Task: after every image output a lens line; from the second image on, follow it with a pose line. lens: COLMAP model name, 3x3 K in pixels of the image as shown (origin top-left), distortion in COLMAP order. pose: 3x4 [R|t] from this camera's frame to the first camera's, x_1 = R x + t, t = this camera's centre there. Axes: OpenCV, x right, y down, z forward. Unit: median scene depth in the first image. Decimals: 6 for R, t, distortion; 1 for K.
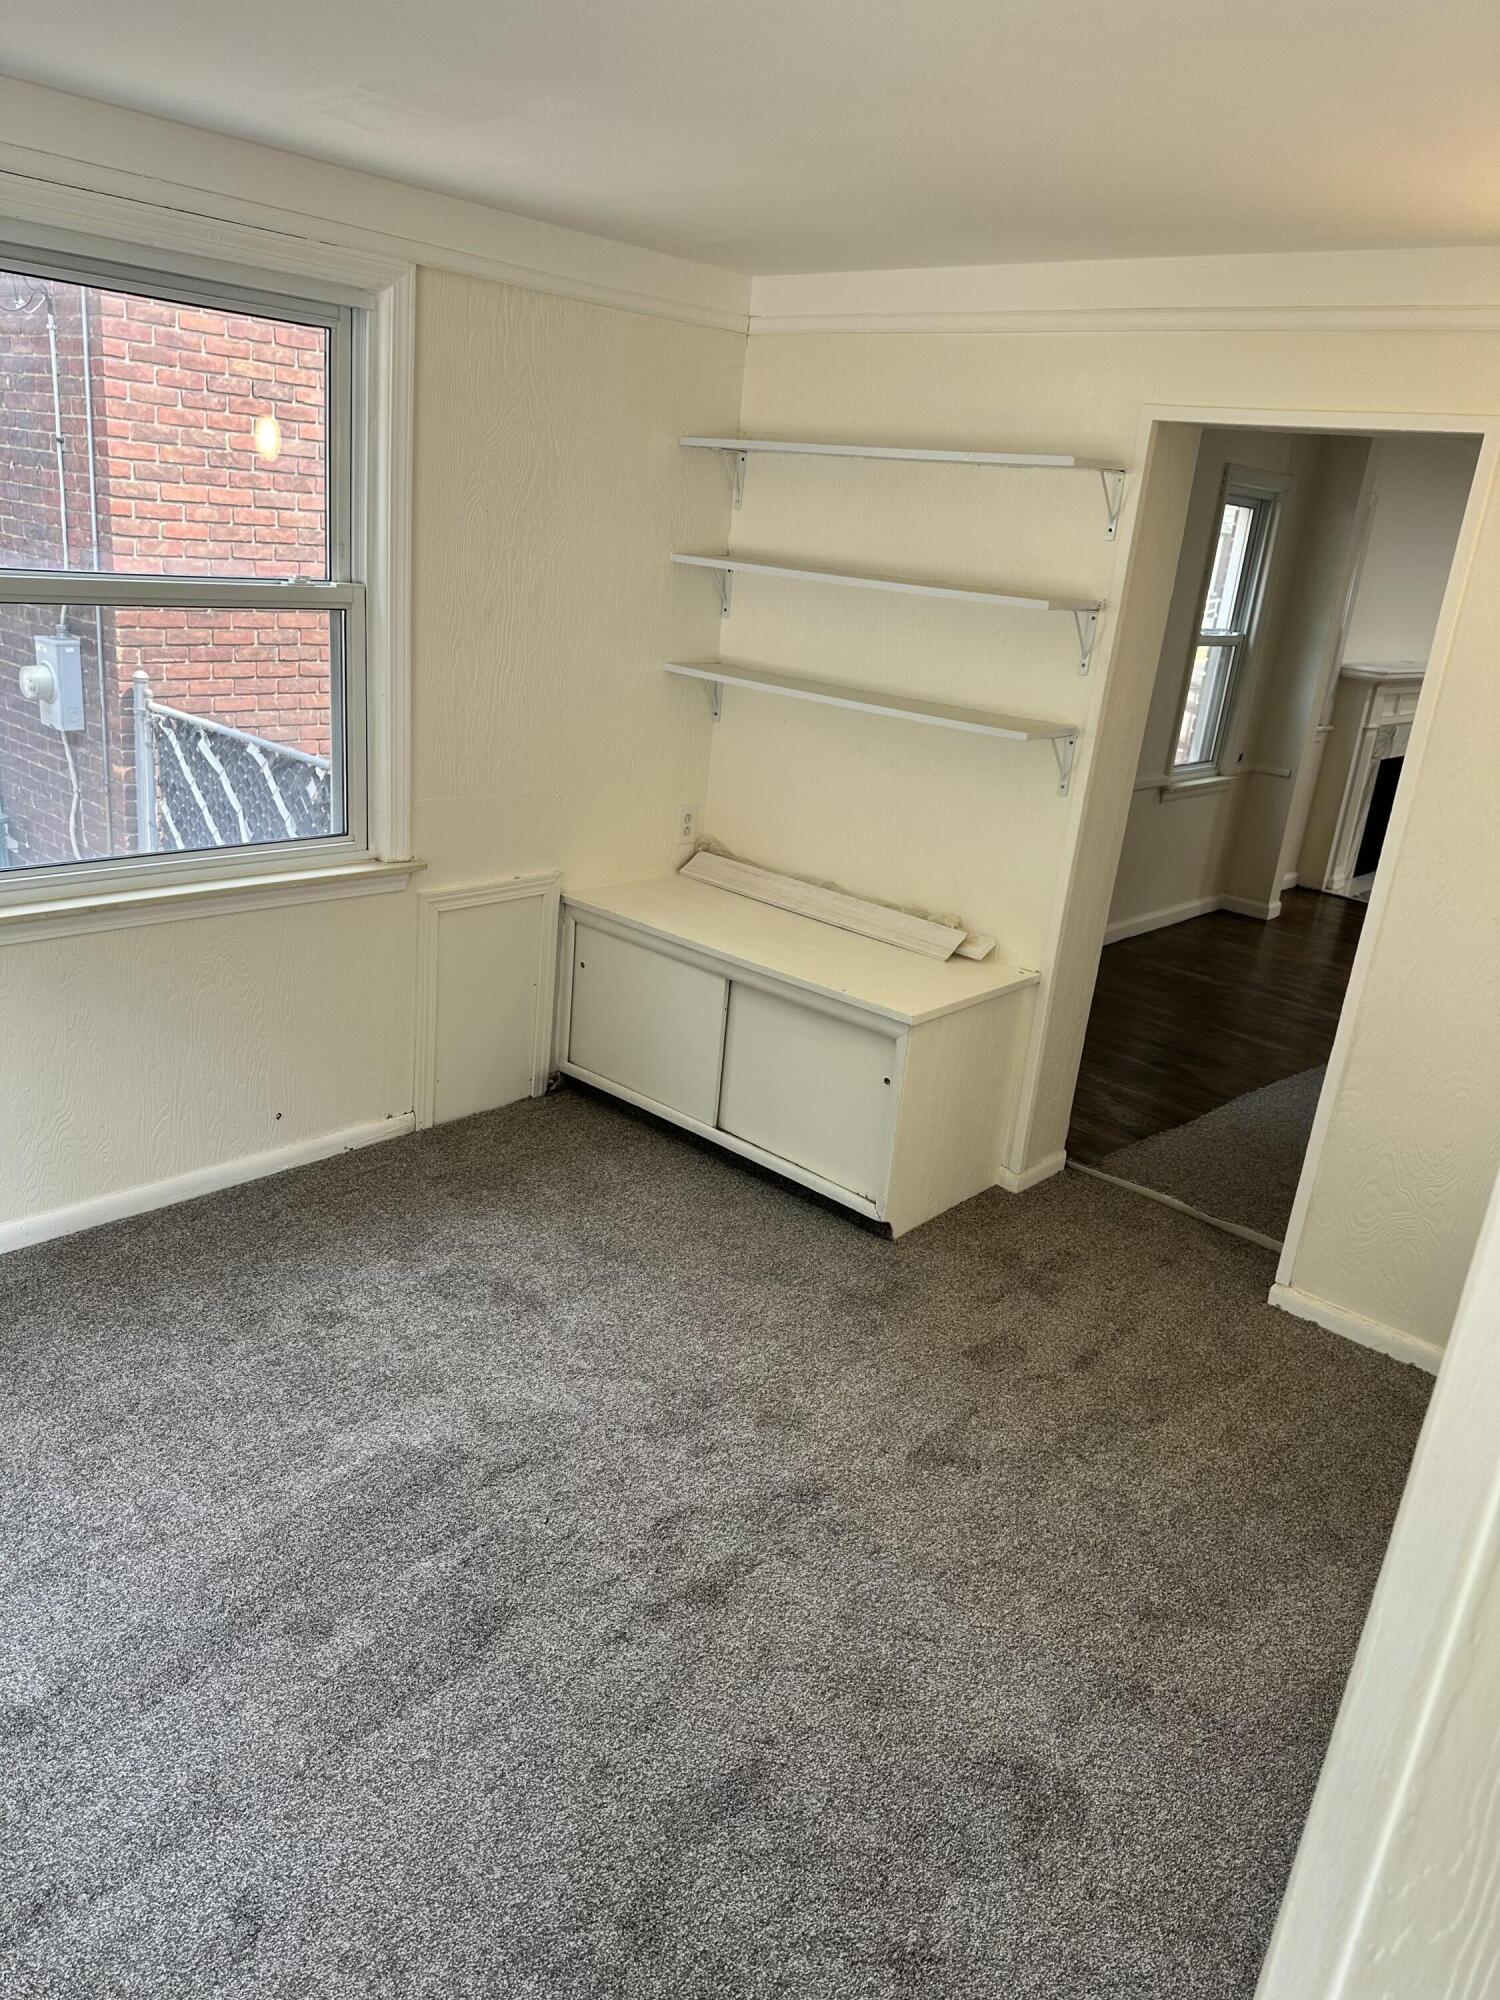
lens RADIAL K [[1432.1, 0, 750.0], [0, 1432.1, 1000.0], [0, 0, 1]] dist [0.072539, -0.083137]
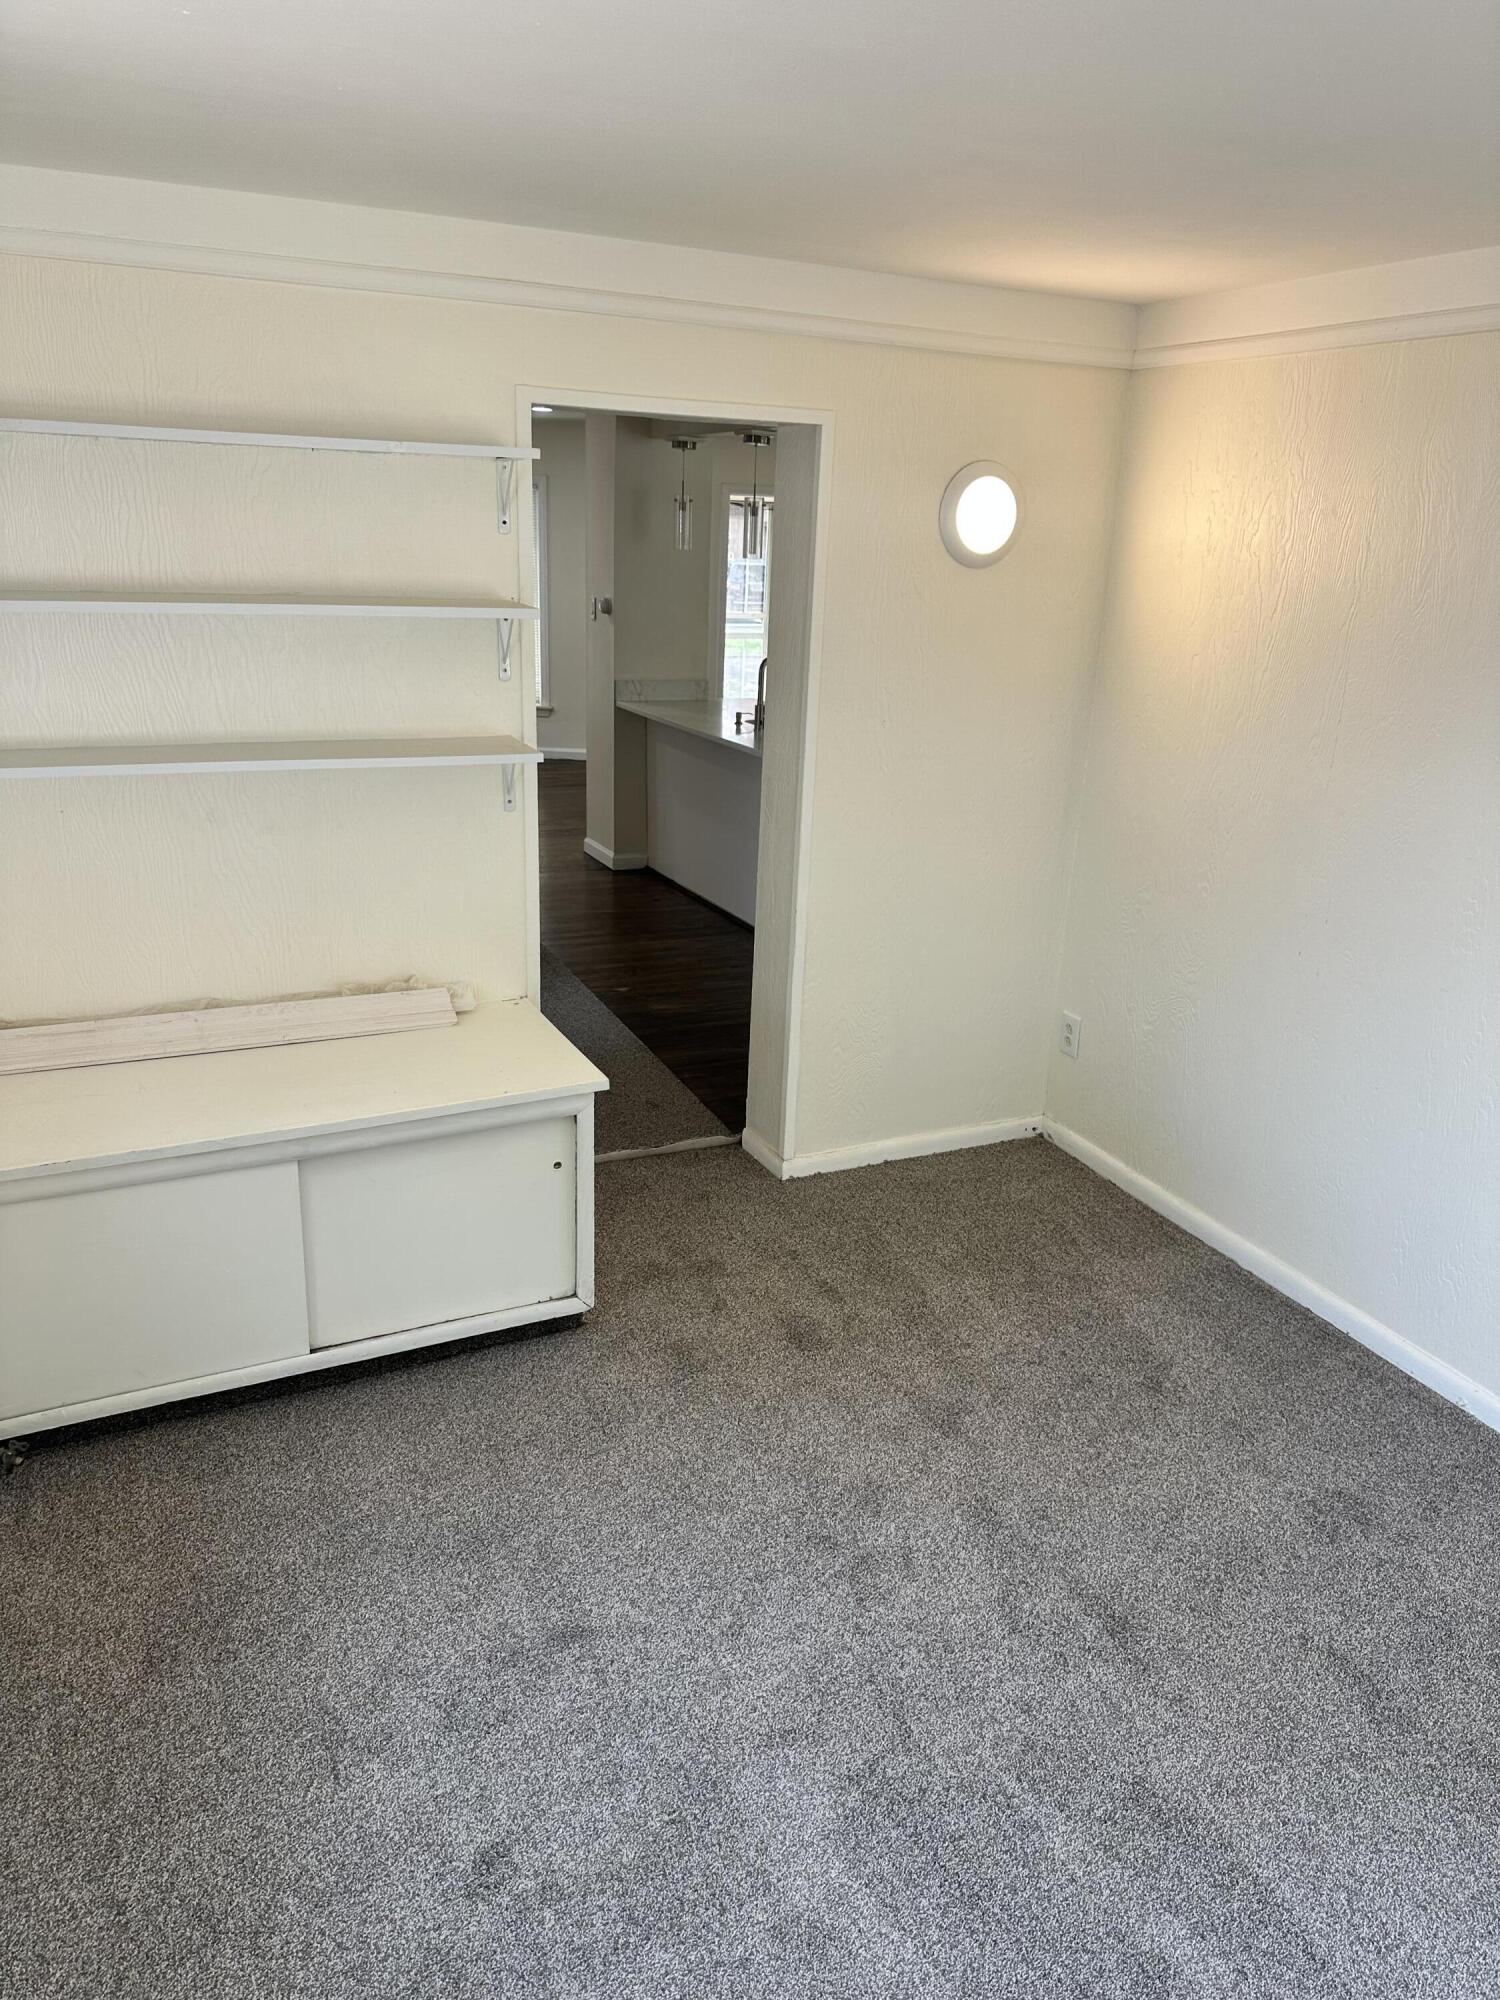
lens RADIAL K [[1443.0, 0, 753.4], [0, 1443.0, 976.9], [0, 0, 1]] dist [0.163471, -0.218791]
pose [[0.367800, -0.353575, 0.860063, -0.589745], [0.296509, 0.921207, 0.251912, -0.239494], [-0.881366, 0.162363, 0.443658, 0.474775]]
